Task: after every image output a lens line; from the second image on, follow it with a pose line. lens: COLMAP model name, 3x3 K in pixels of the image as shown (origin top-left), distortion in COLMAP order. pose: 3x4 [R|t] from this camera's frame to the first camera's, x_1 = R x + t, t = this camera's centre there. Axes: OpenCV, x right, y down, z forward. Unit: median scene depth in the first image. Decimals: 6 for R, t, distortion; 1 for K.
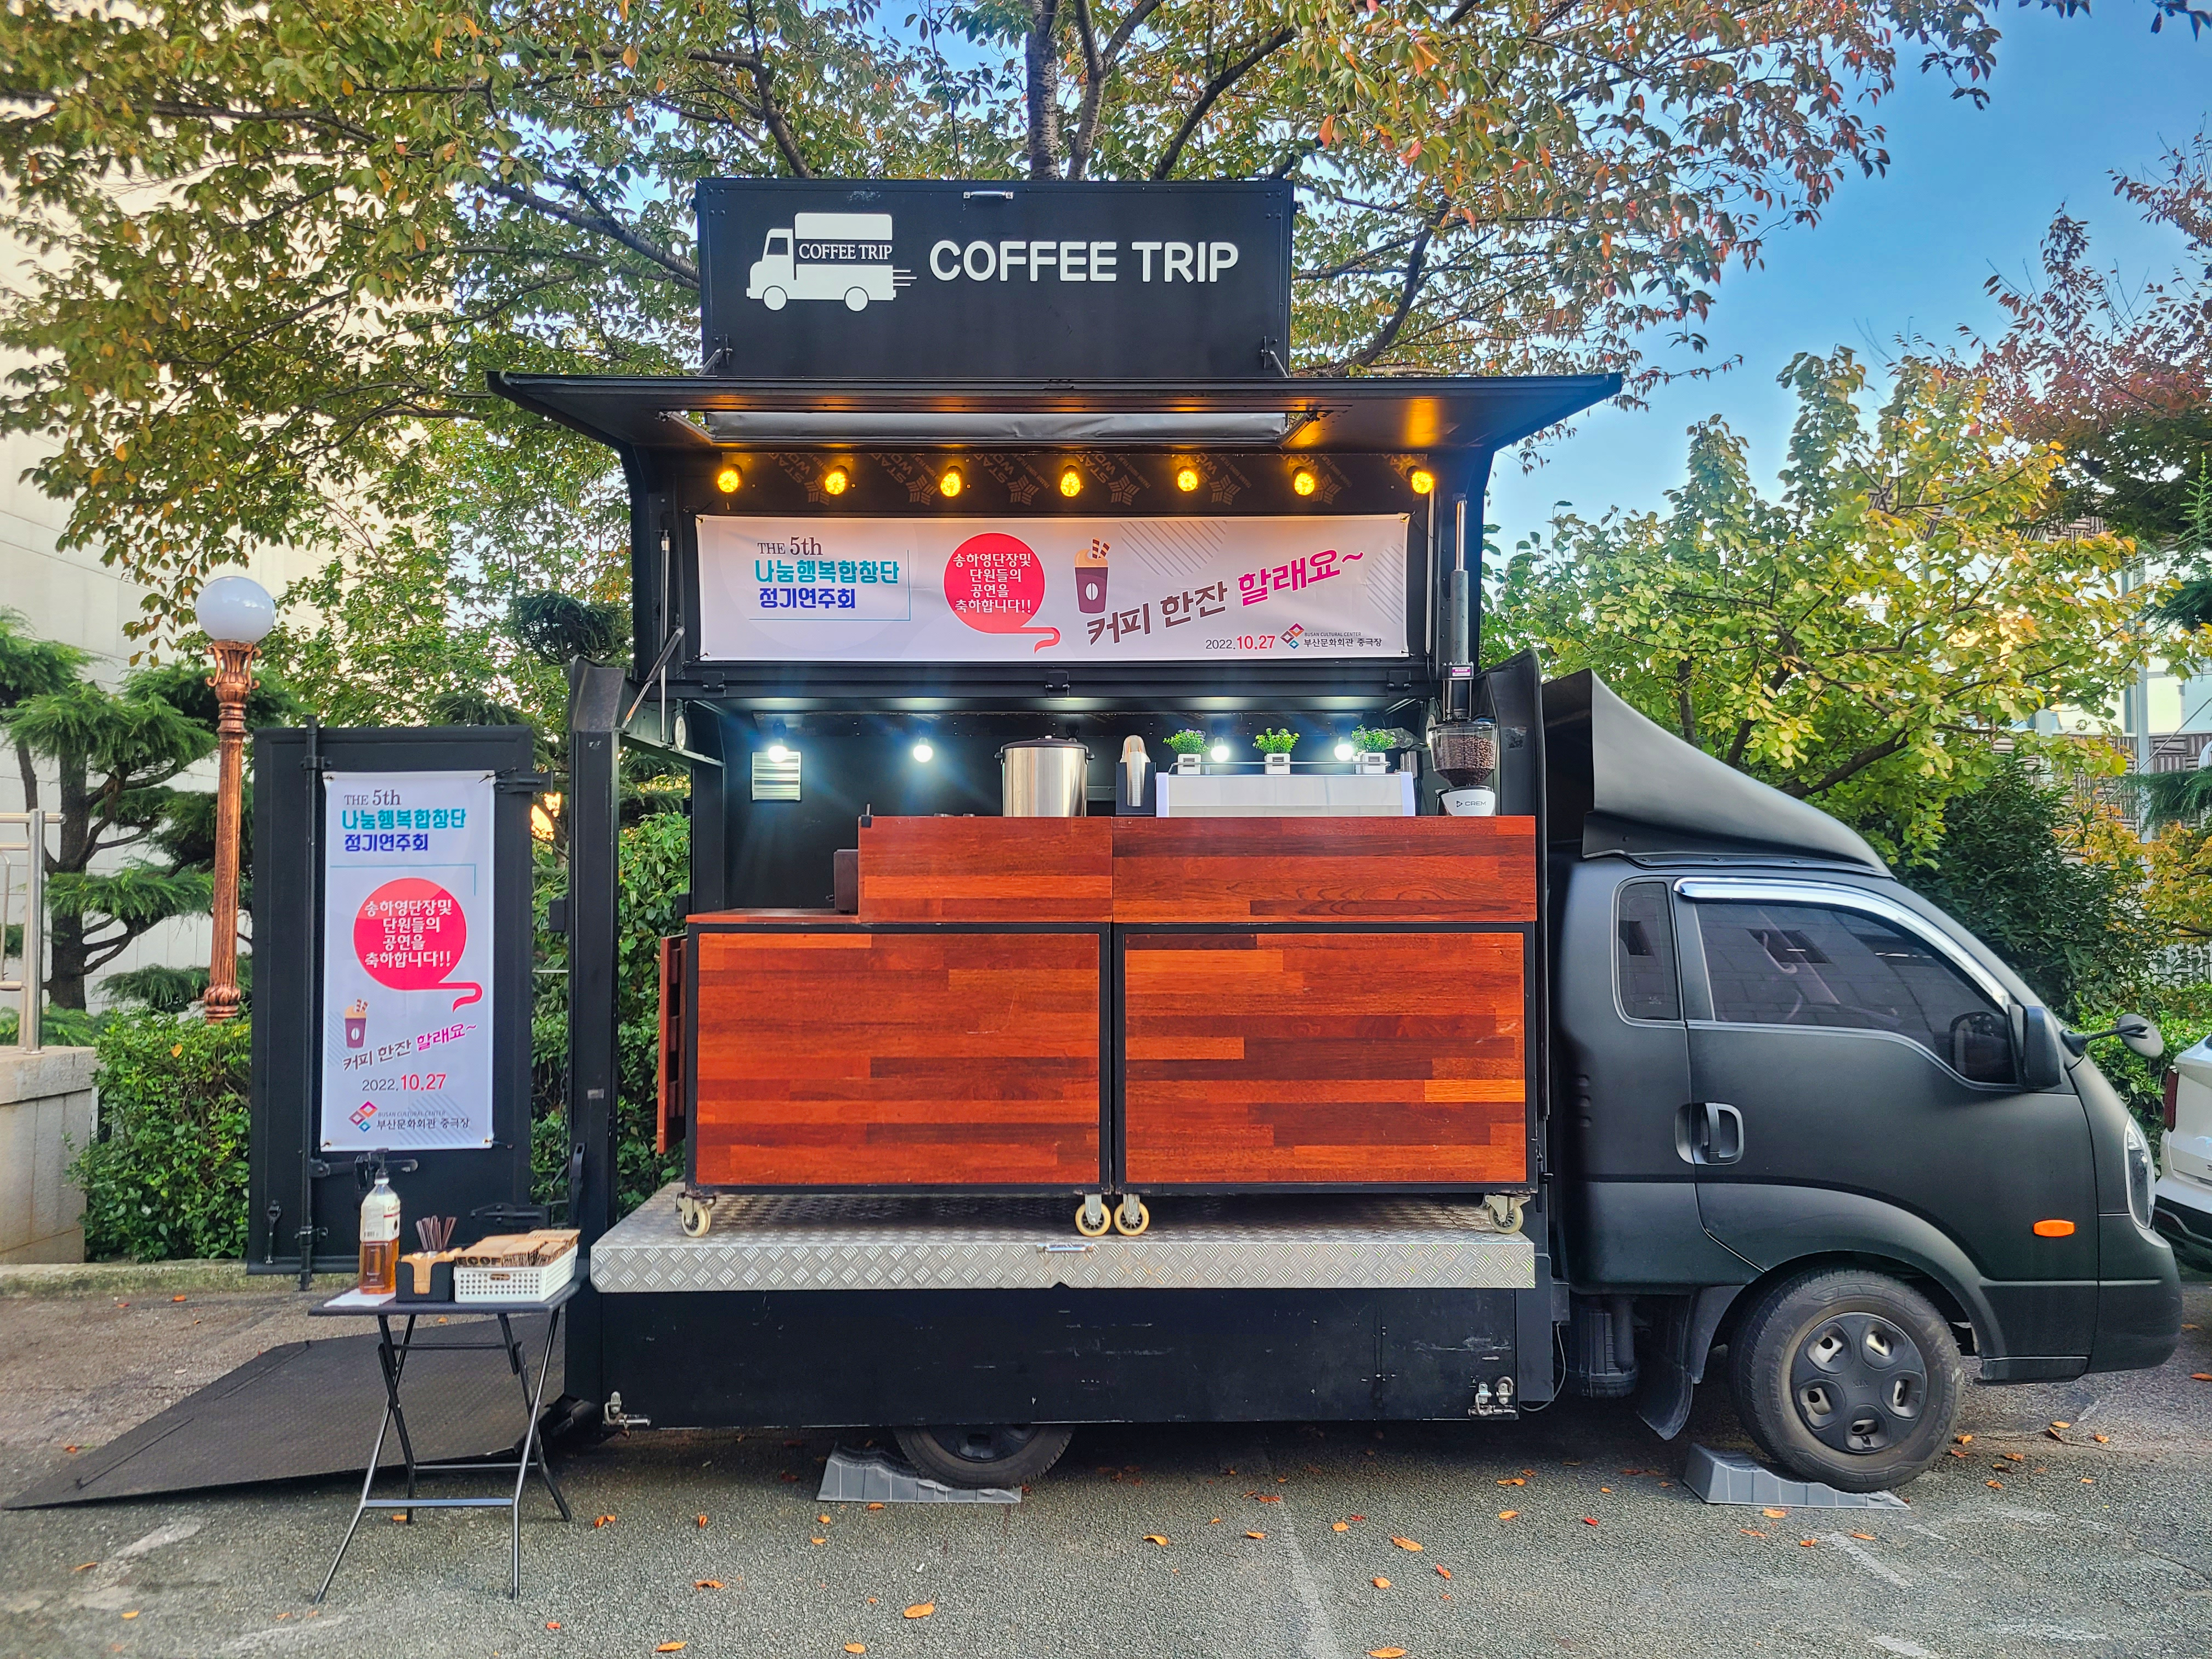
lens RADIAL K [[1689.2, 0, 1096.6], [0, 1689.2, 864.1], [0, 0, 1]] dist [0.041716, -0.038769]
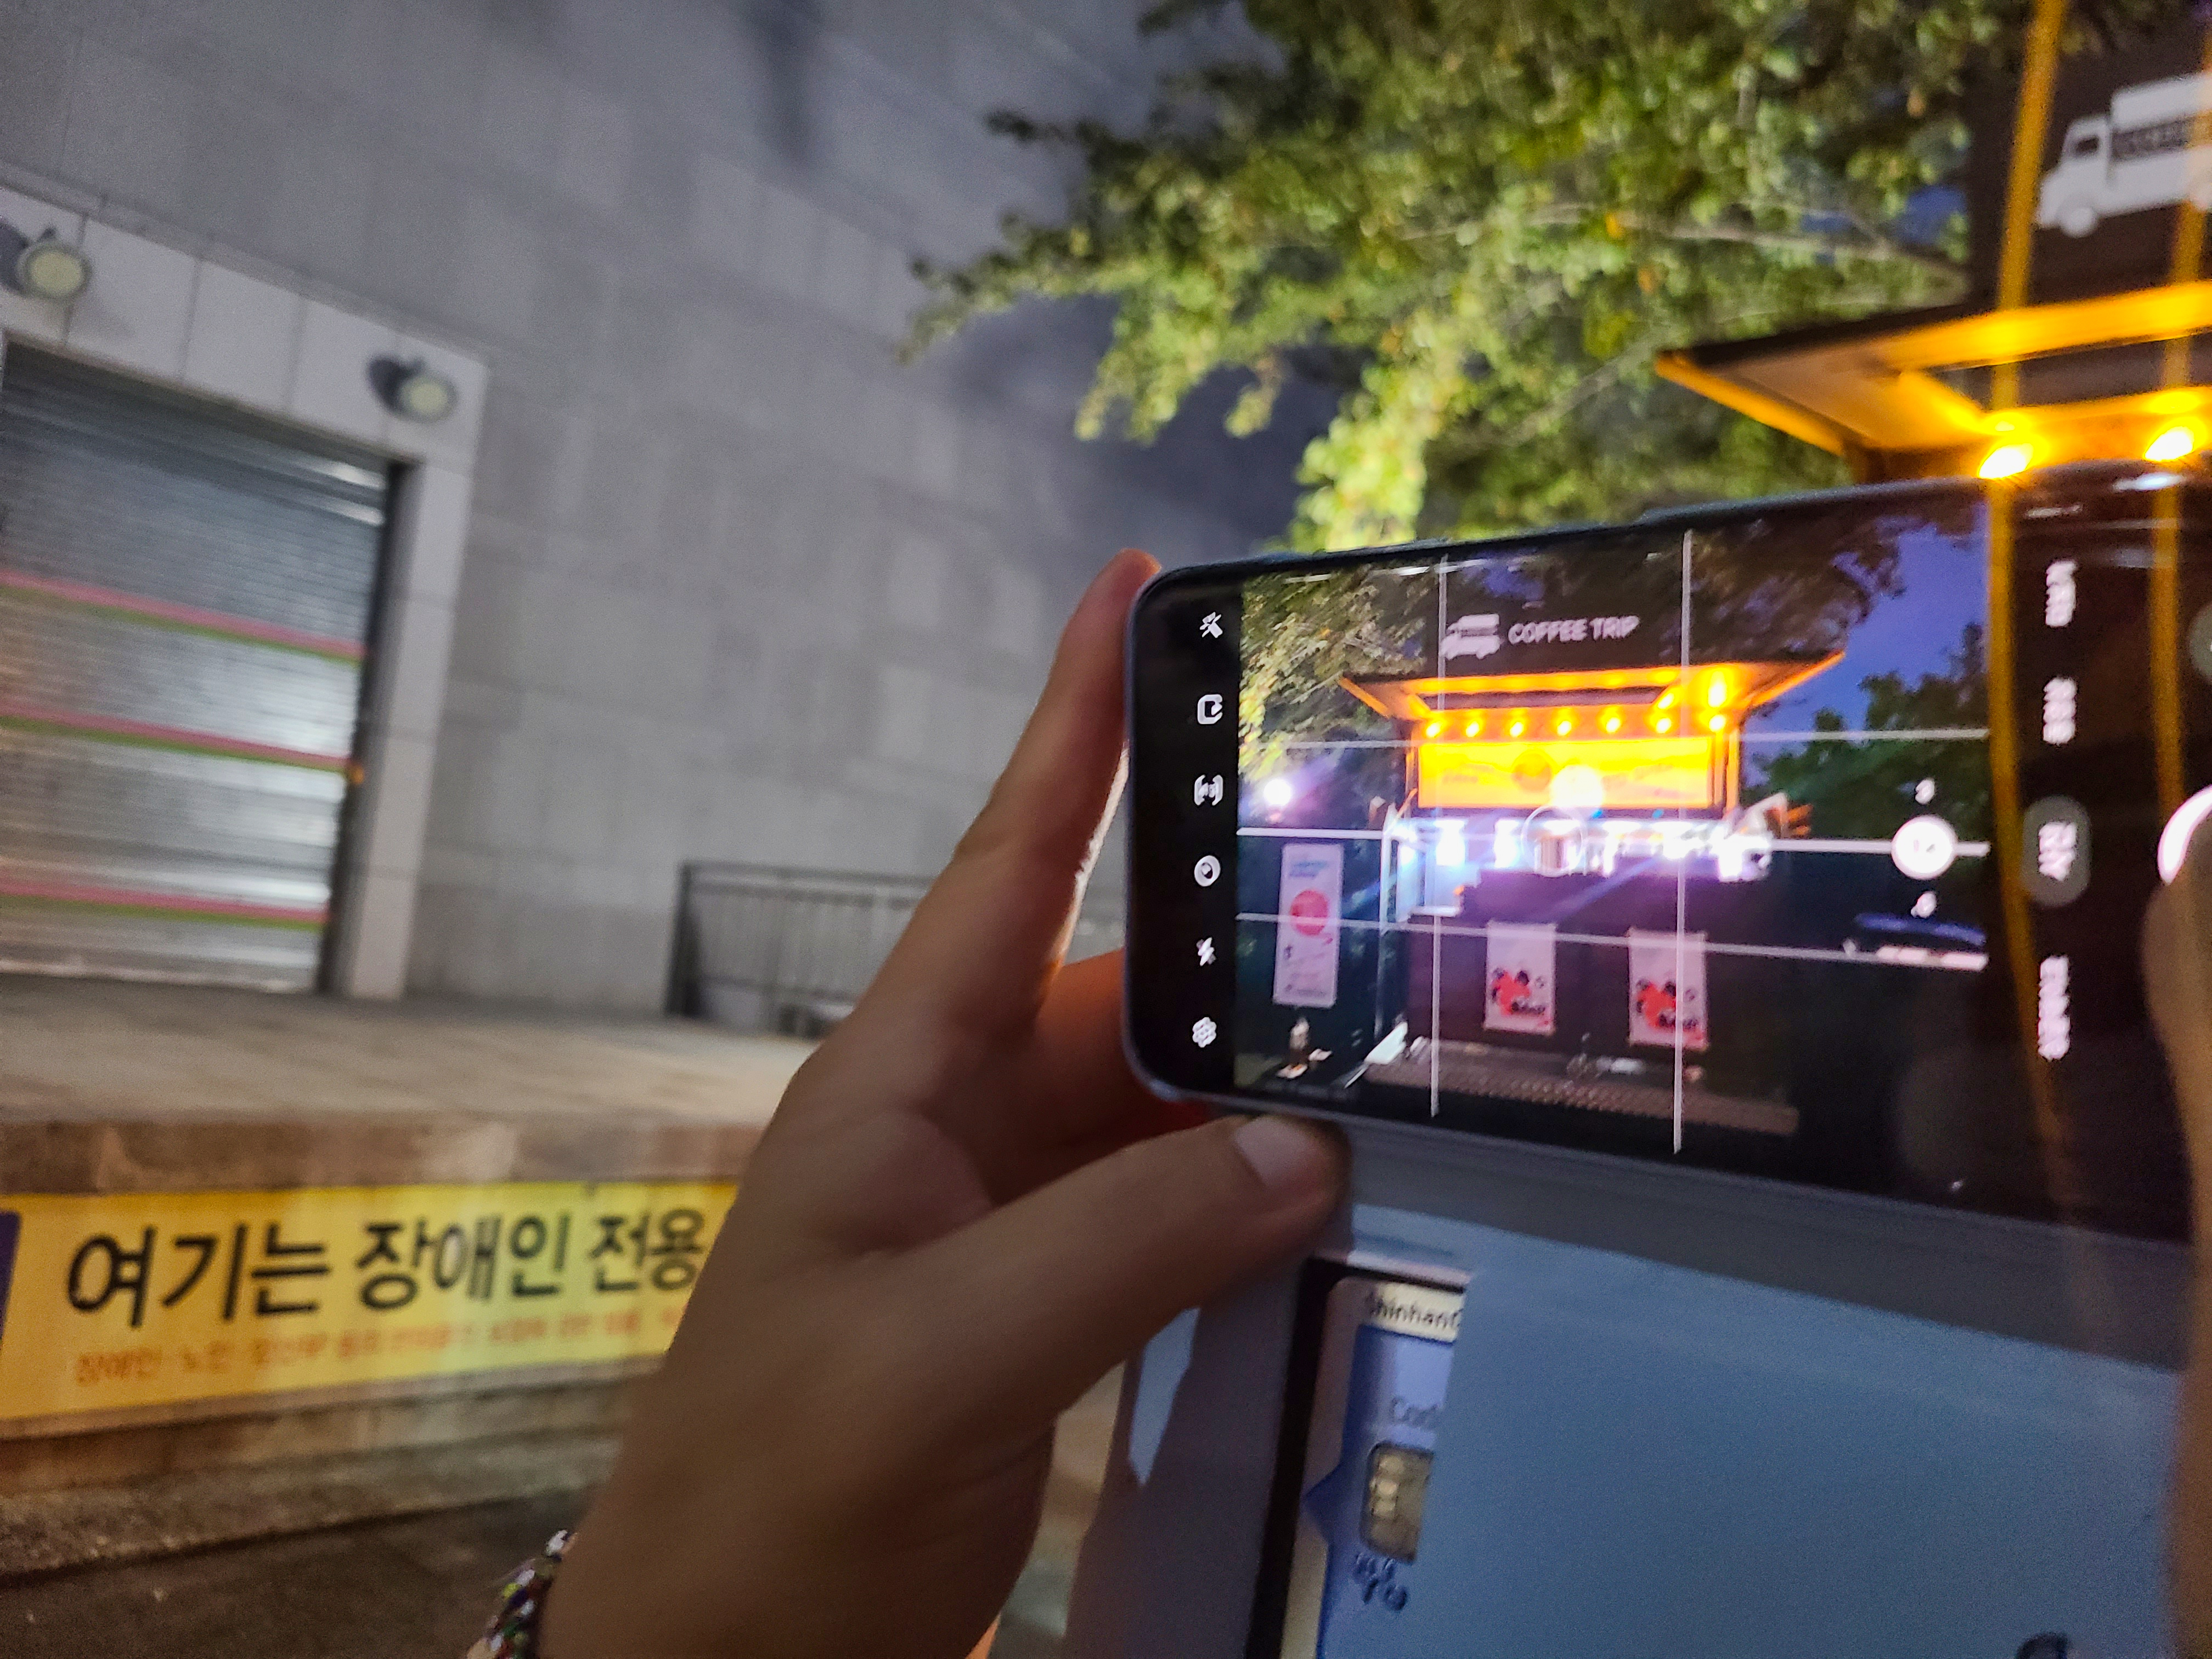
lens RADIAL K [[1689.2, 0, 1116.6], [0, 1689.2, 828.2], [0, 0, 1]] dist [0.041716, -0.038769]
pose [[0.755101, 0.011079, -0.655514, 0.956077], [-0.072526, 0.995132, -0.066726, 0.099461], [0.651584, 0.097927, 0.752229, -1.011405]]
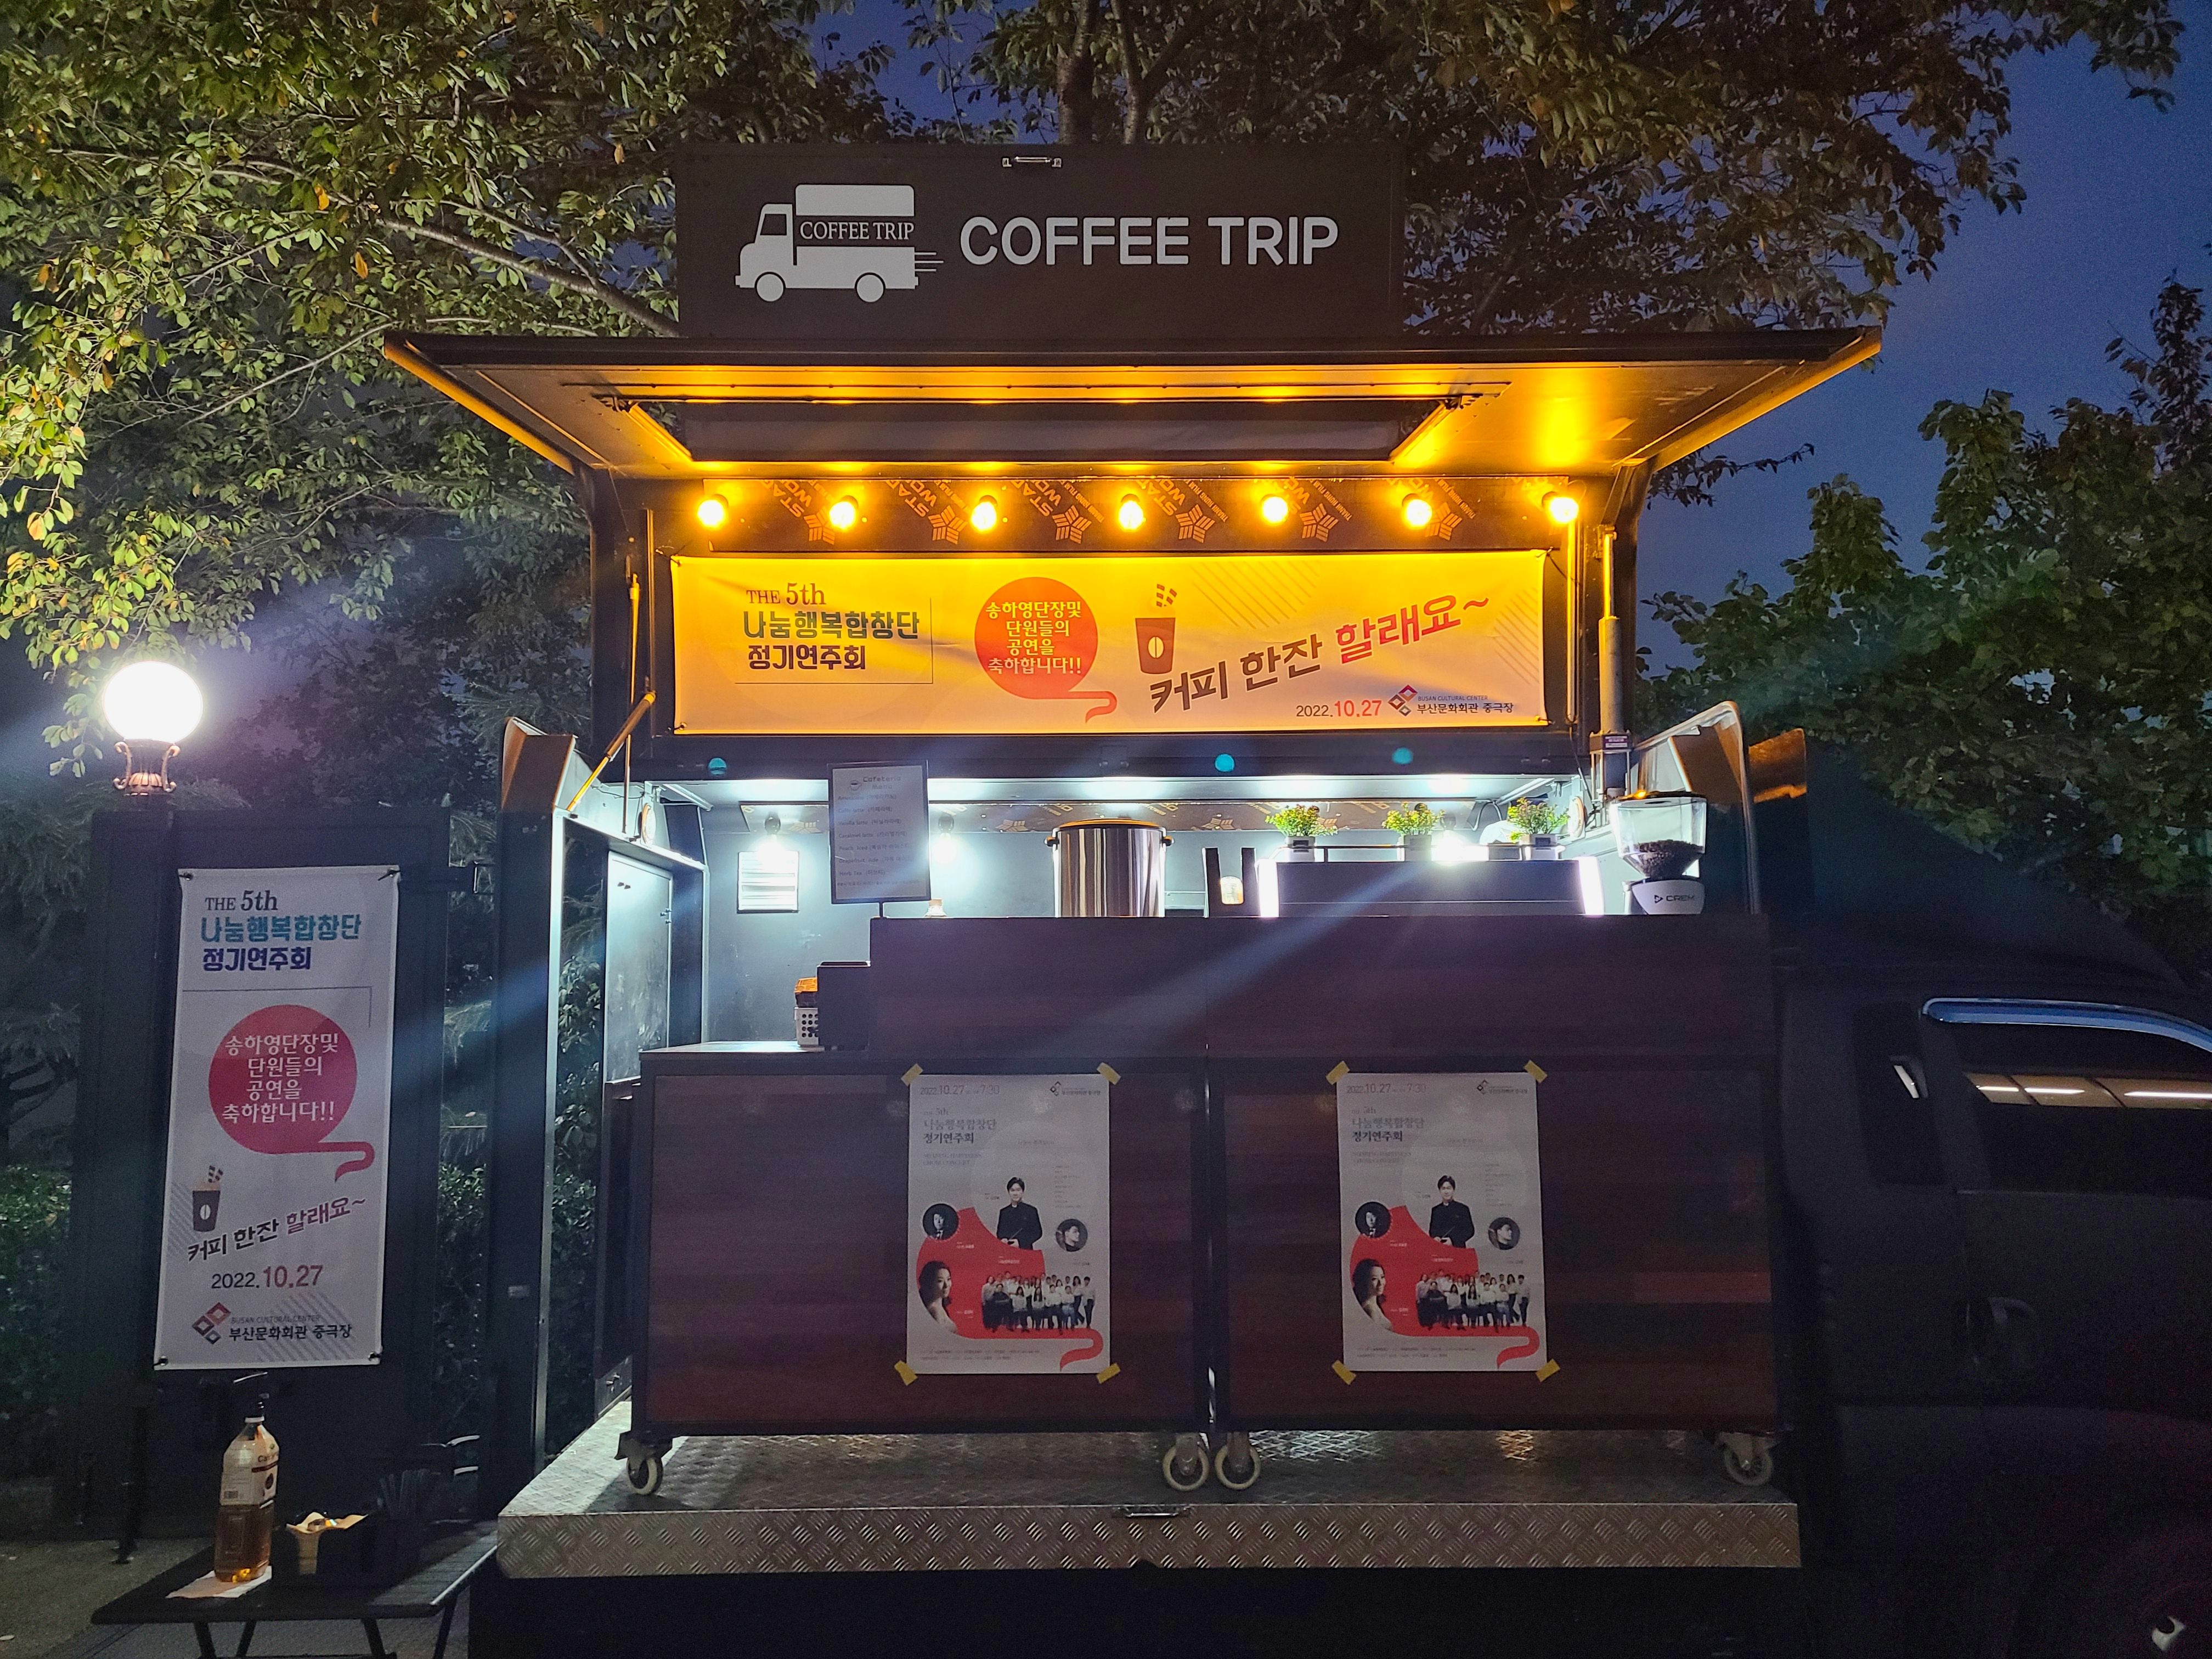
lens RADIAL K [[1689.2, 0, 1083.2], [0, 1689.2, 835.0], [0, 0, 1]] dist [0.041716, -0.038769]
pose [[0.999933, -0.006435, -0.009574, -0.030838], [0.005466, 0.995170, -0.098012, 0.008019], [0.010158, 0.097953, 0.995139, 0.201834]]
